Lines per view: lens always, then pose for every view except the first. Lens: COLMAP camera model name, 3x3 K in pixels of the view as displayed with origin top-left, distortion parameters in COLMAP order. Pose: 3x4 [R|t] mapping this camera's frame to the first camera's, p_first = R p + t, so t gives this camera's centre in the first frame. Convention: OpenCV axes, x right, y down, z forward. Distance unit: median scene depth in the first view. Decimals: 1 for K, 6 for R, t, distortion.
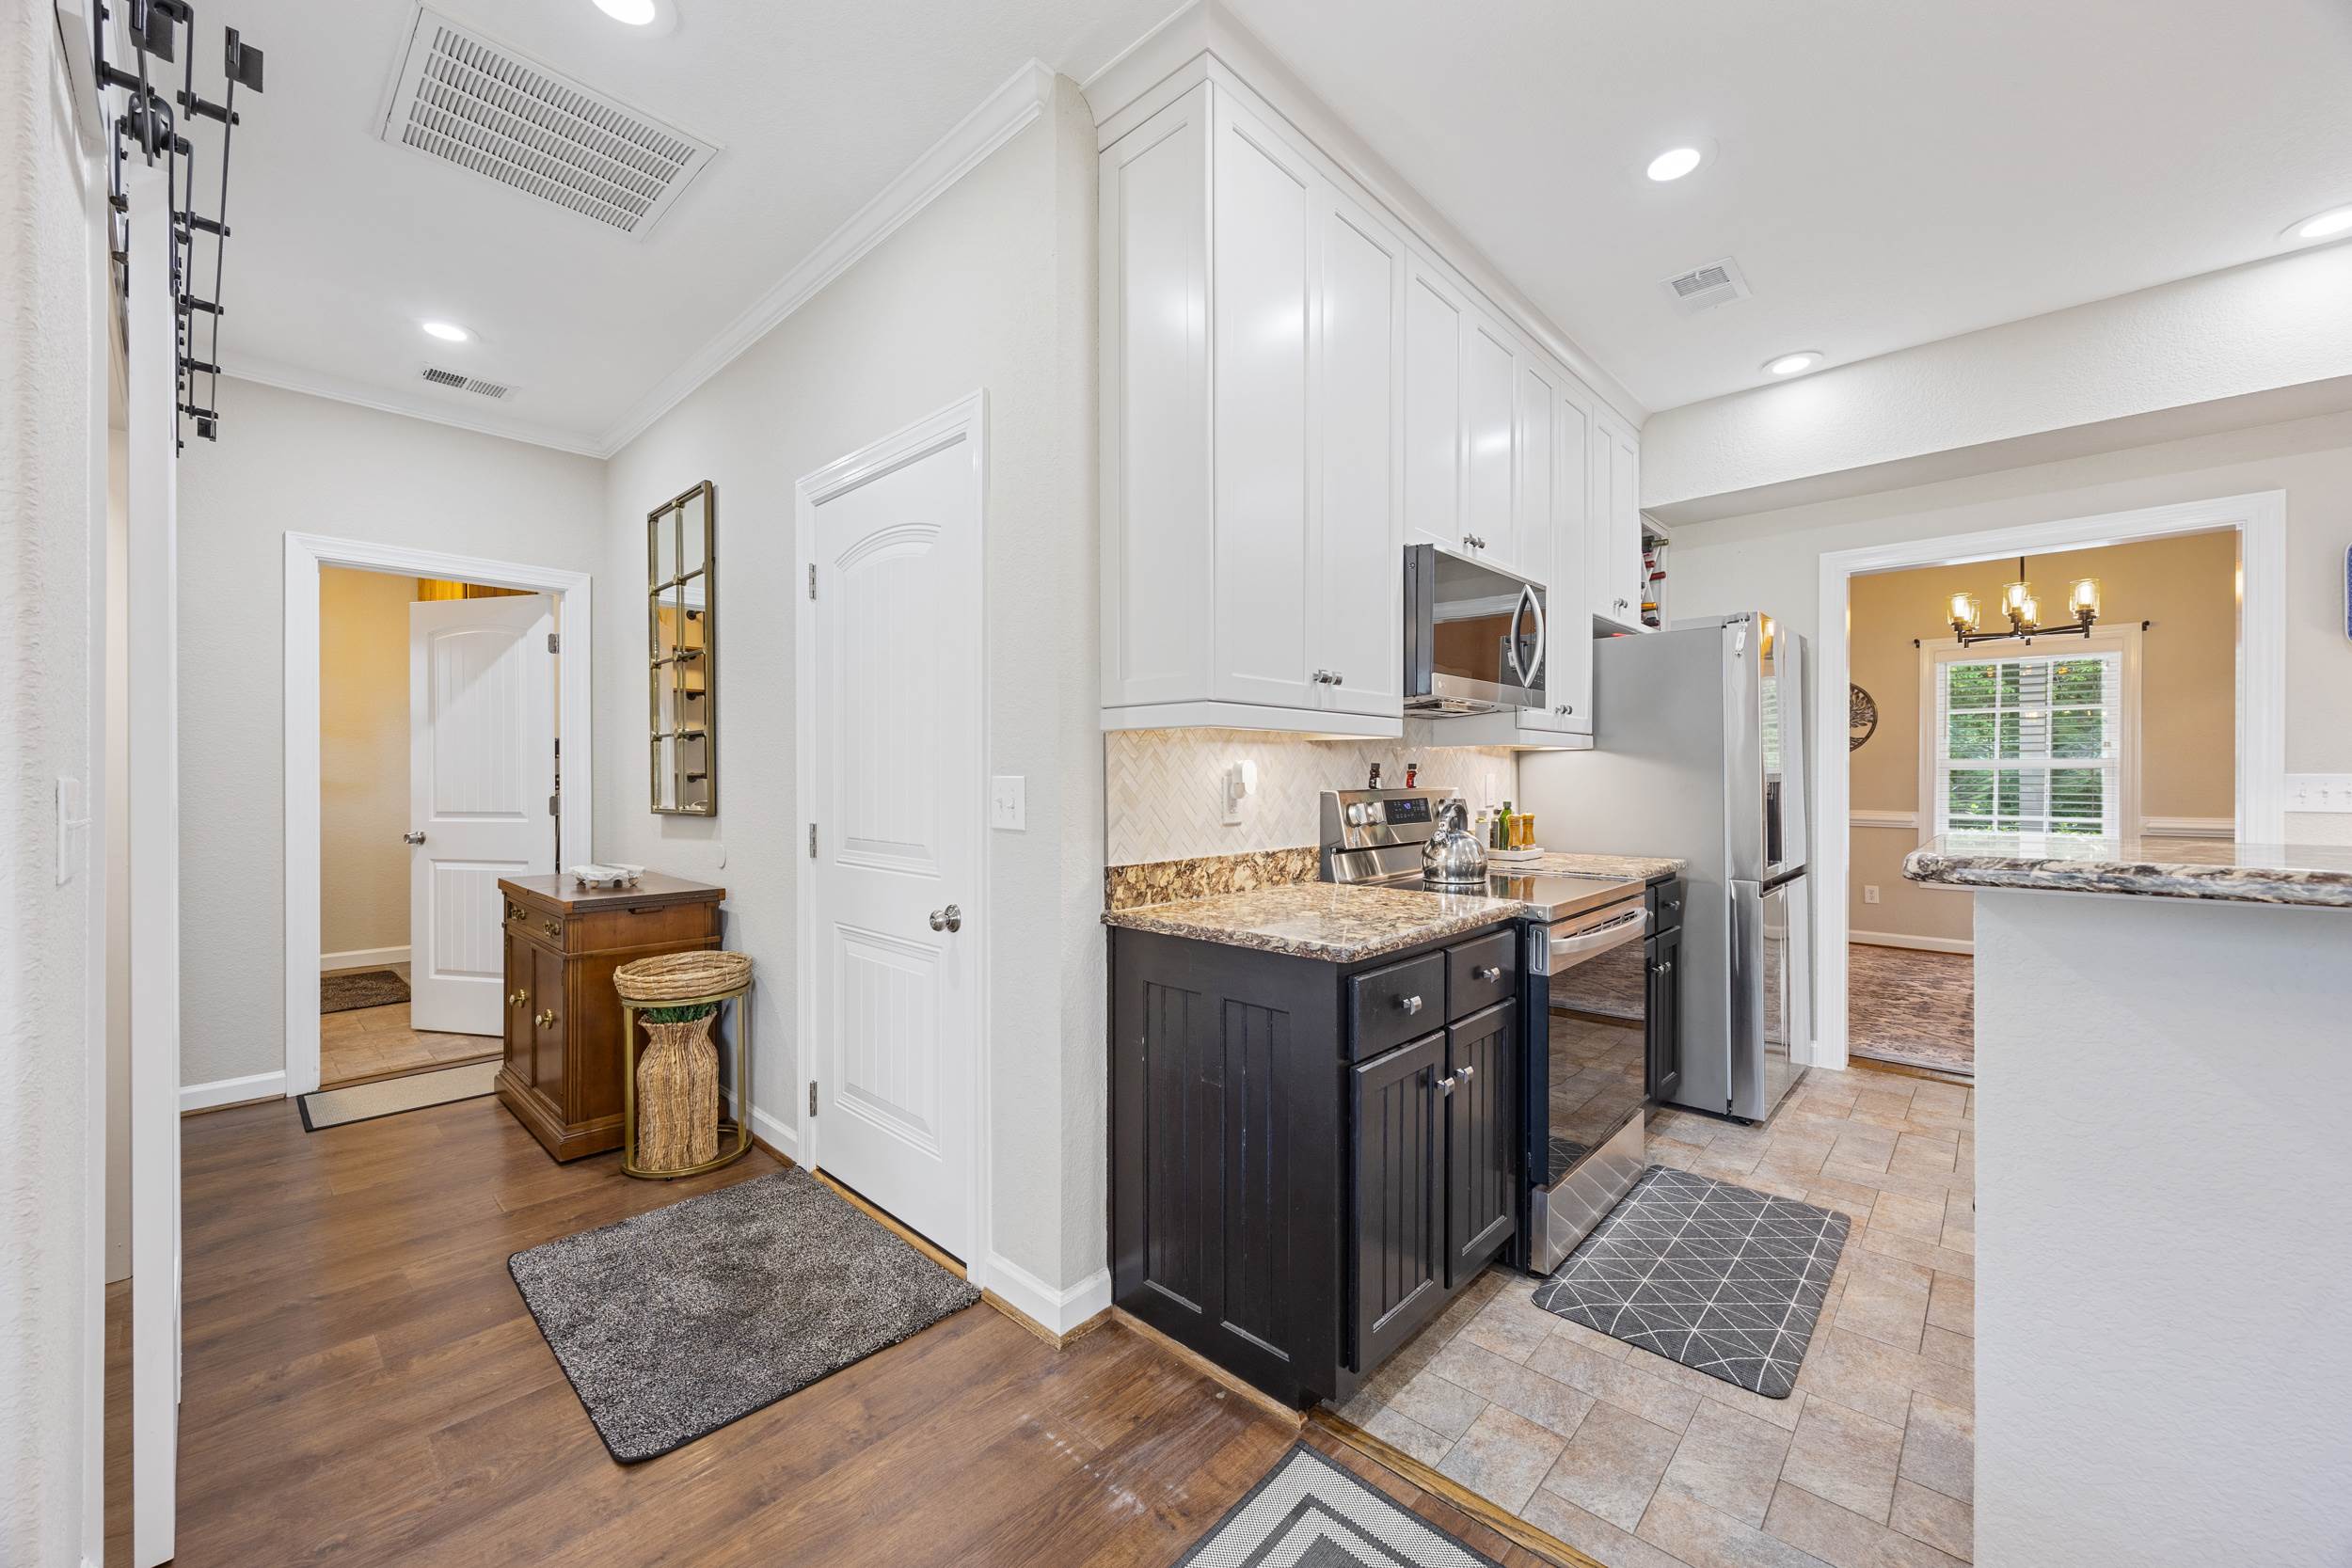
lens RADIAL K [[908.4, 0, 1176.0], [0, 908.4, 784.0], [0, 0, 1]] dist [-0.002340, -0.000203]
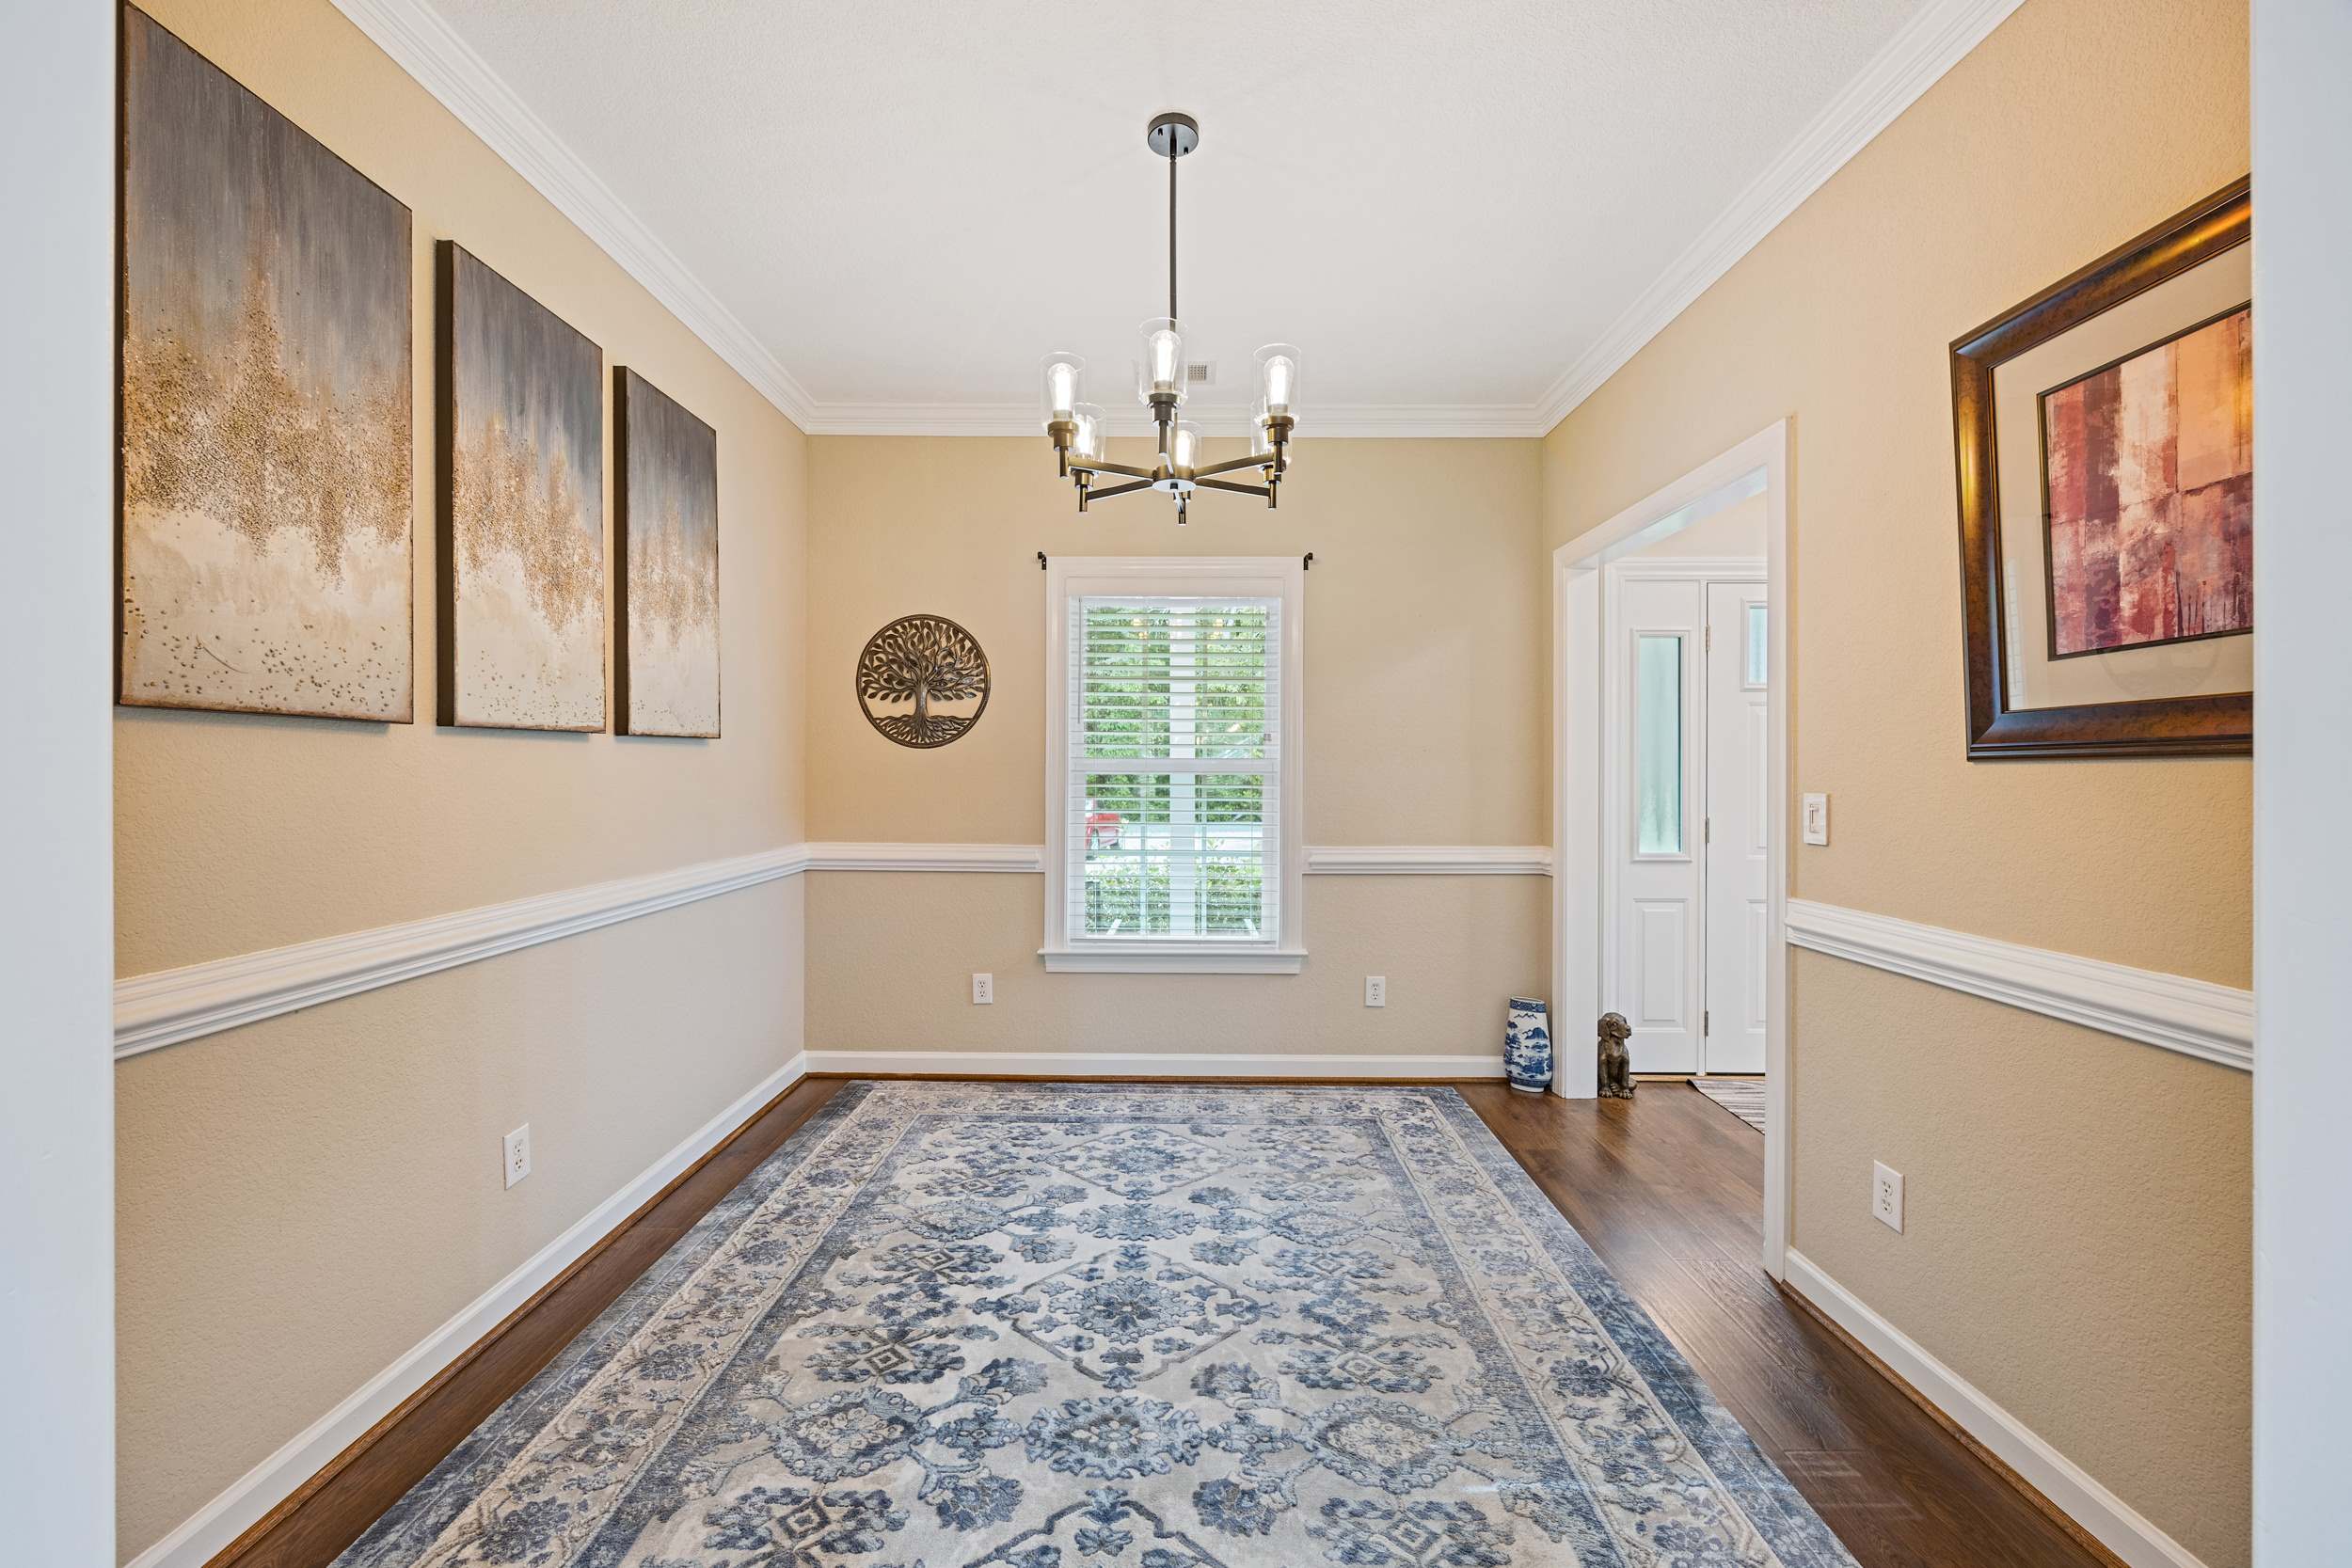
lens RADIAL K [[916.9, 0, 1167.2], [0, 916.9, 772.6], [0, 0, 1]] dist [-0.000447, 0.000041]
pose [[0.734535, 0.001382, 0.678569, 1.126874], [0.007049, 0.999928, -0.009666, -0.026605], [-0.678534, 0.011883, 0.734473, 1.210600]]
